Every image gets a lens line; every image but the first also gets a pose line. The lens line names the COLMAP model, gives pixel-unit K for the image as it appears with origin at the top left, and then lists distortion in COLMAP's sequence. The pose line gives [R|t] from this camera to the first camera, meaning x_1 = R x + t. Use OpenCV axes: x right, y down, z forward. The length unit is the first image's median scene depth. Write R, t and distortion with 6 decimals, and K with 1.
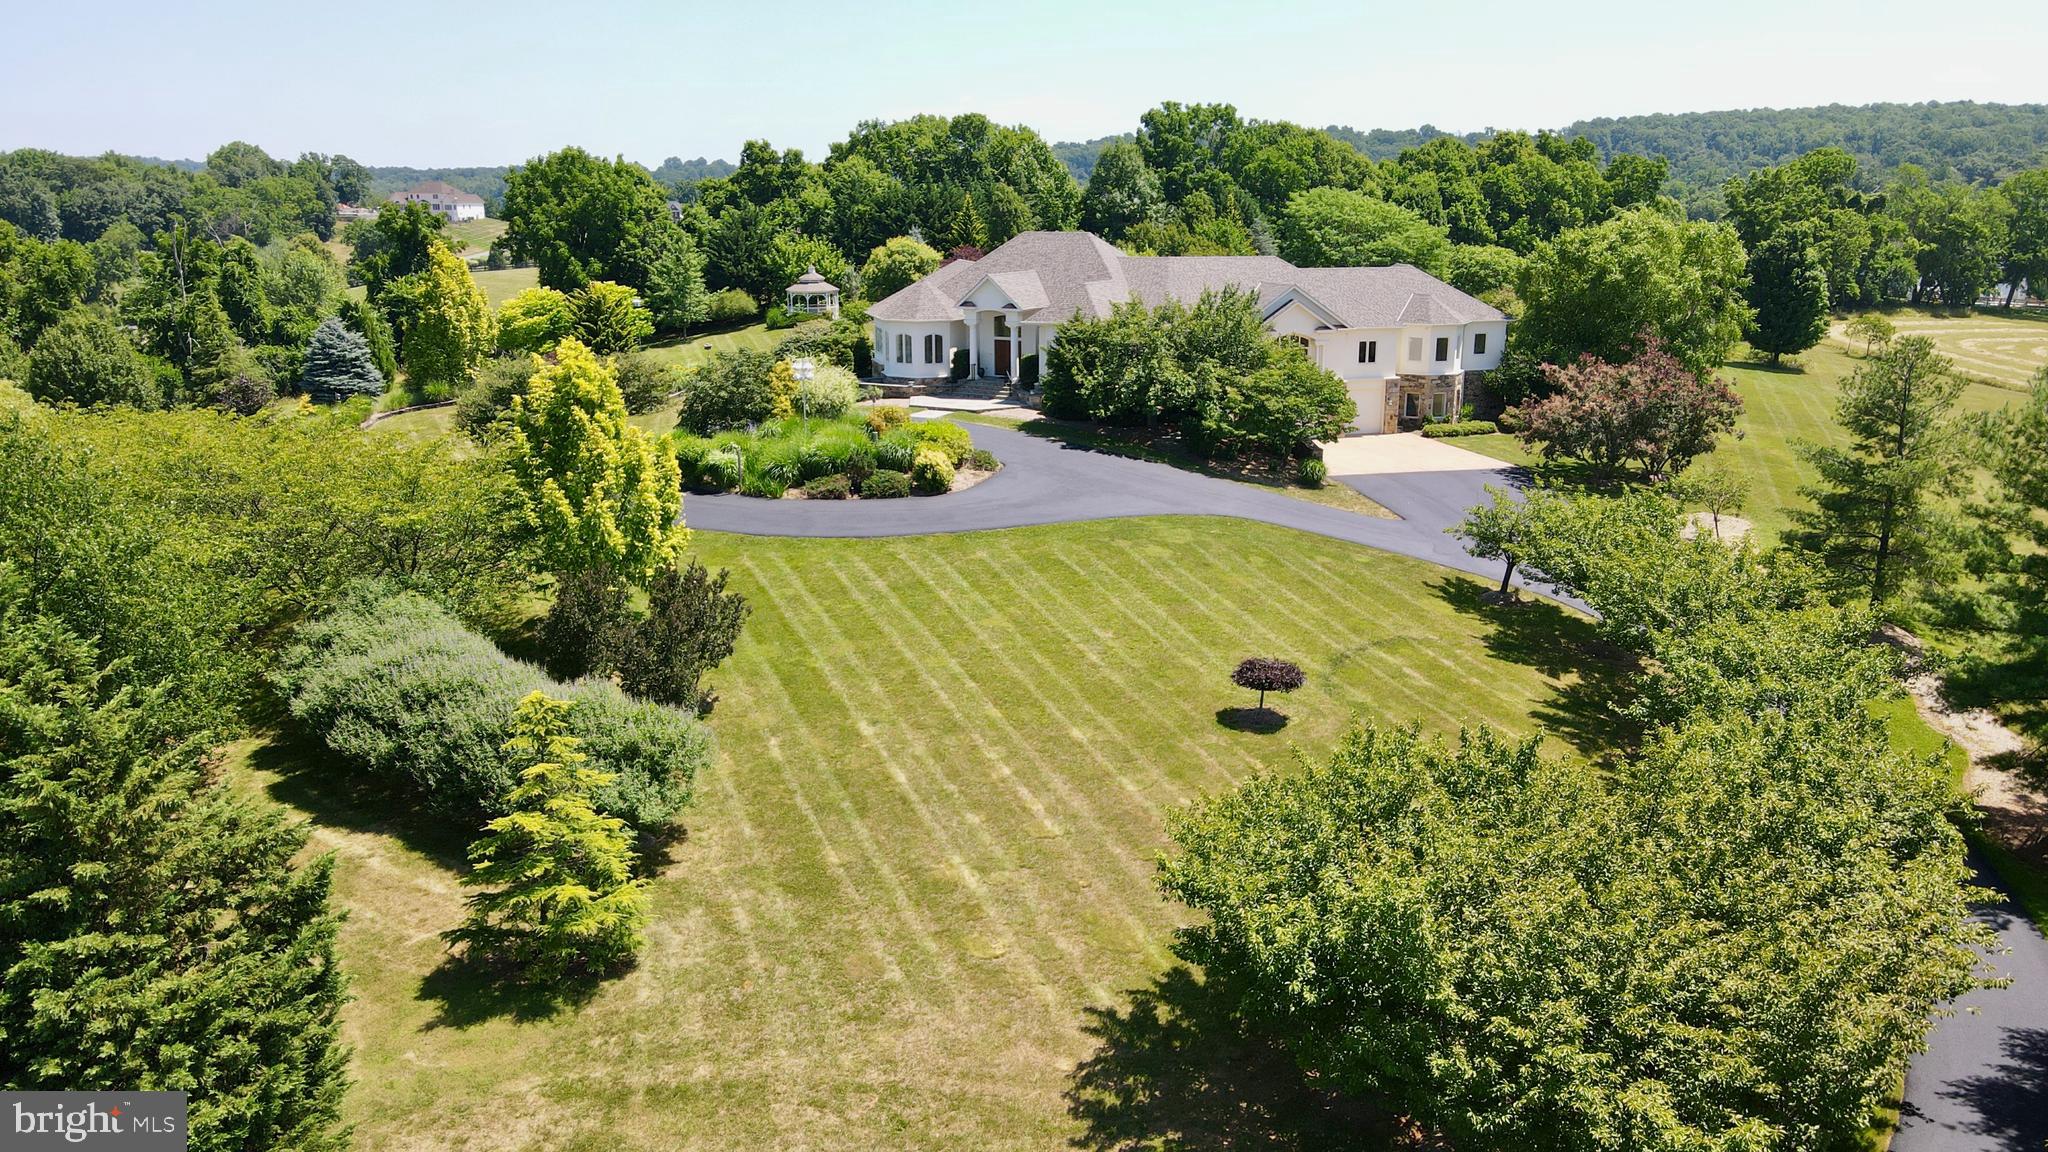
lens RADIAL K [[1511.9, 0, 1033.4], [0, 1511.9, 584.3], [0, 0, 1]] dist [0.002070, 0.028005]
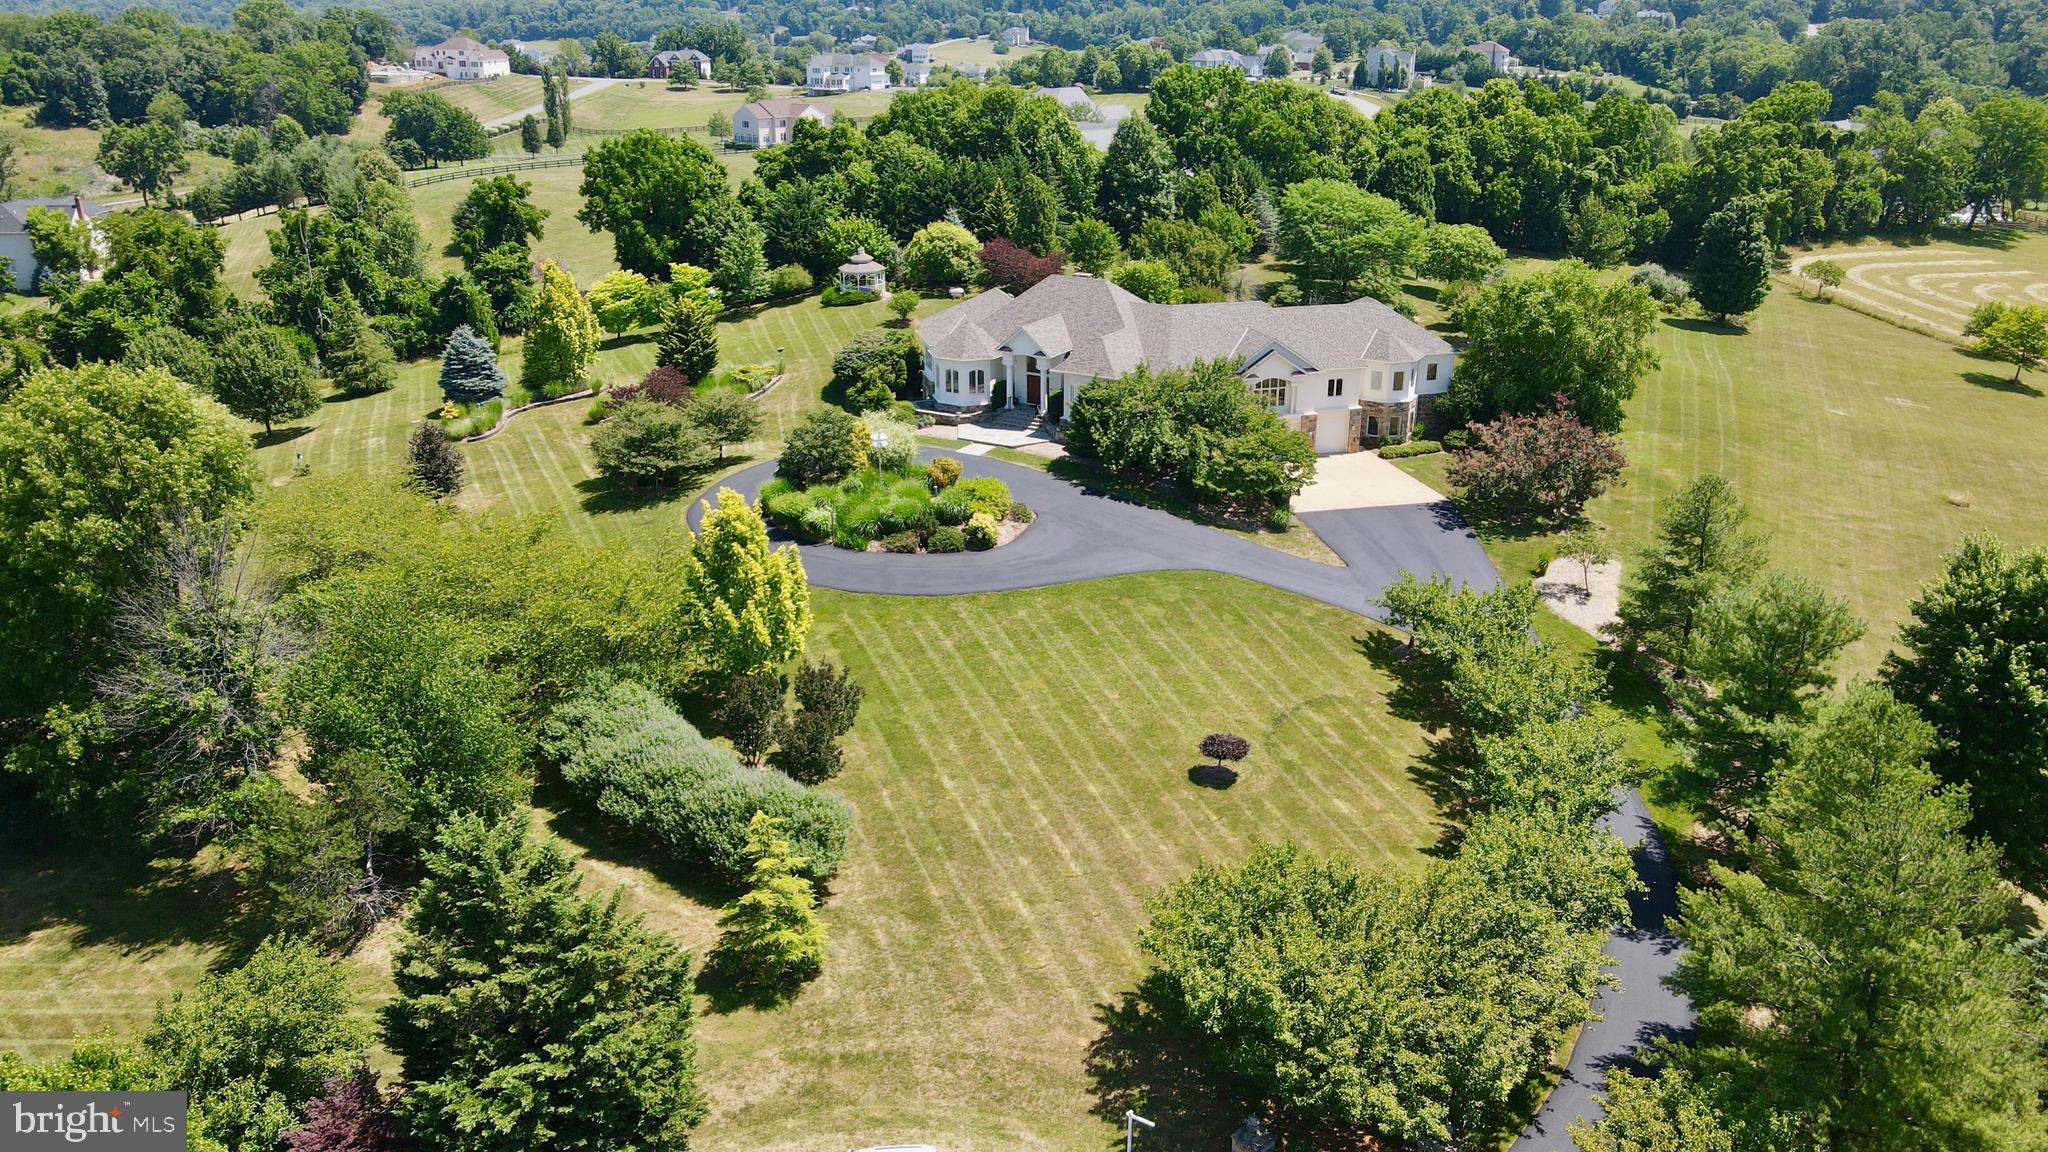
lens RADIAL K [[1511.9, 0, 1033.4], [0, 1511.9, 584.3], [0, 0, 1]] dist [0.002070, 0.028005]
pose [[0.999933, 0.004458, -0.010727, -0.009446], [-0.003159, 0.992994, 0.118121, -0.193982], [0.011179, -0.118079, 0.992941, -0.309633]]
